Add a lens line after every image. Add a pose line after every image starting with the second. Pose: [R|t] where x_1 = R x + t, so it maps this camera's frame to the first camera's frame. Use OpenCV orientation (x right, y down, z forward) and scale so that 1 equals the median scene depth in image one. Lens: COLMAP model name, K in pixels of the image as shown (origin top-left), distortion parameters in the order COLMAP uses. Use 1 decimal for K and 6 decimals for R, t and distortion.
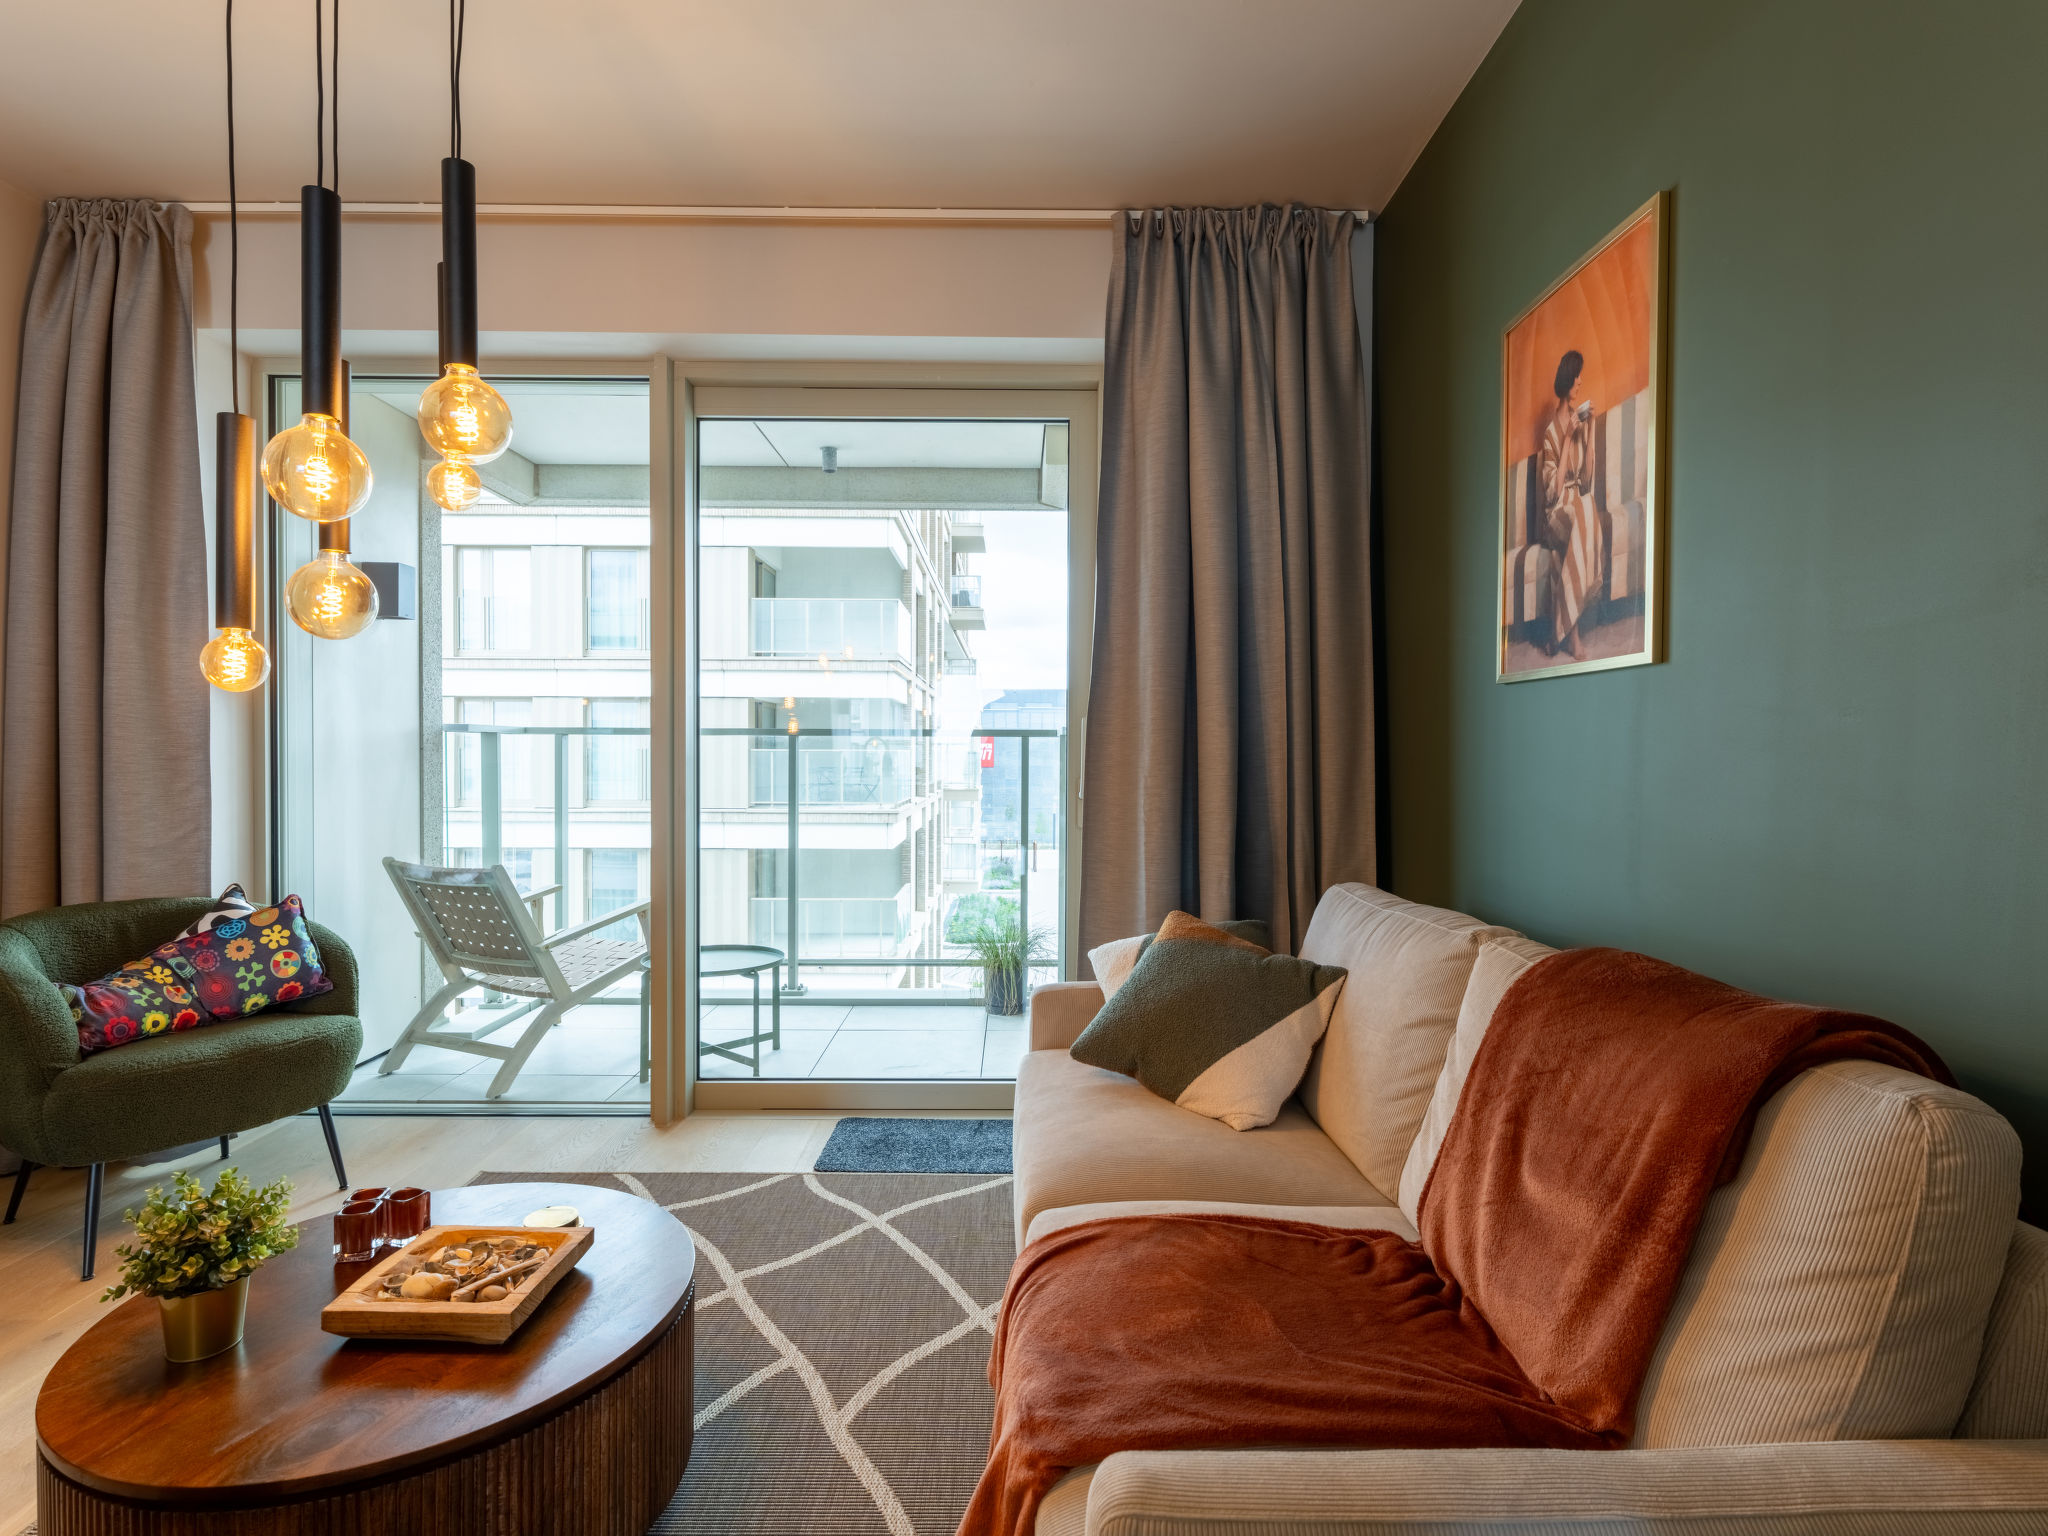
lens RADIAL K [[988.7, 0, 1002.9], [0, 988.7, 766.9], [0, 0, 1]] dist [-0.006059, 0.000244]
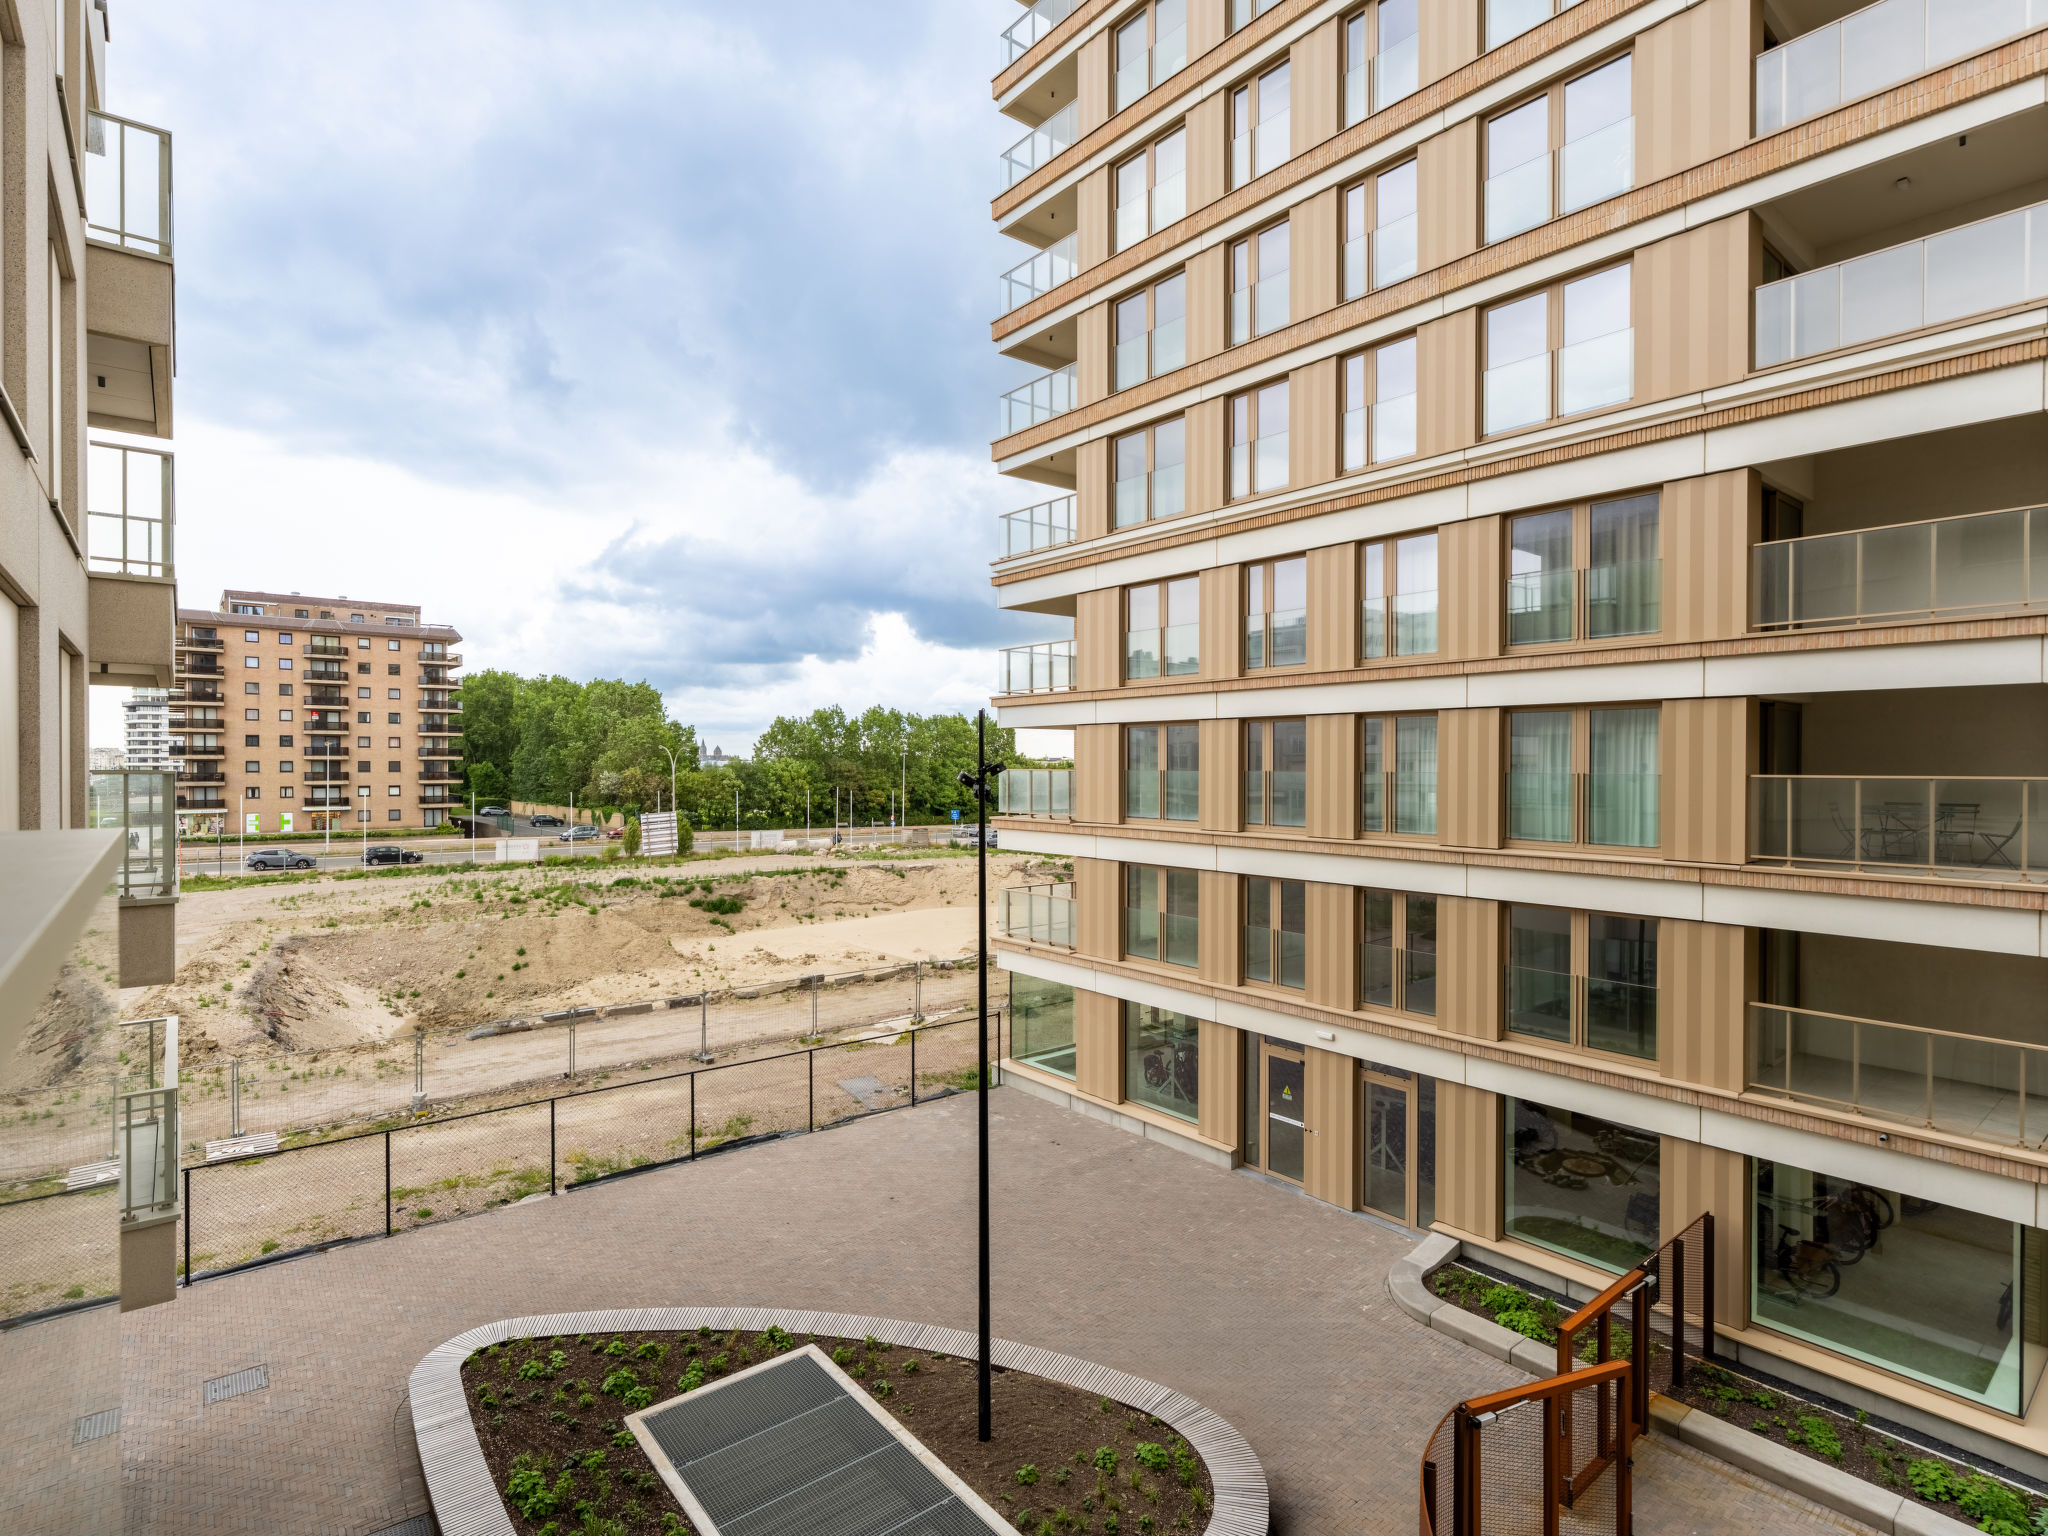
lens RADIAL K [[1030.2, 0, 1018.1], [0, 1030.2, 769.2], [0, 0, 1]] dist [0.001623, 0.000085]
pose [[0.636528, 0.001198, -0.771253, -0.385084], [-0.015850, 0.999808, -0.011528, -0.063055], [0.771091, 0.019562, 0.636425, 1.986014]]
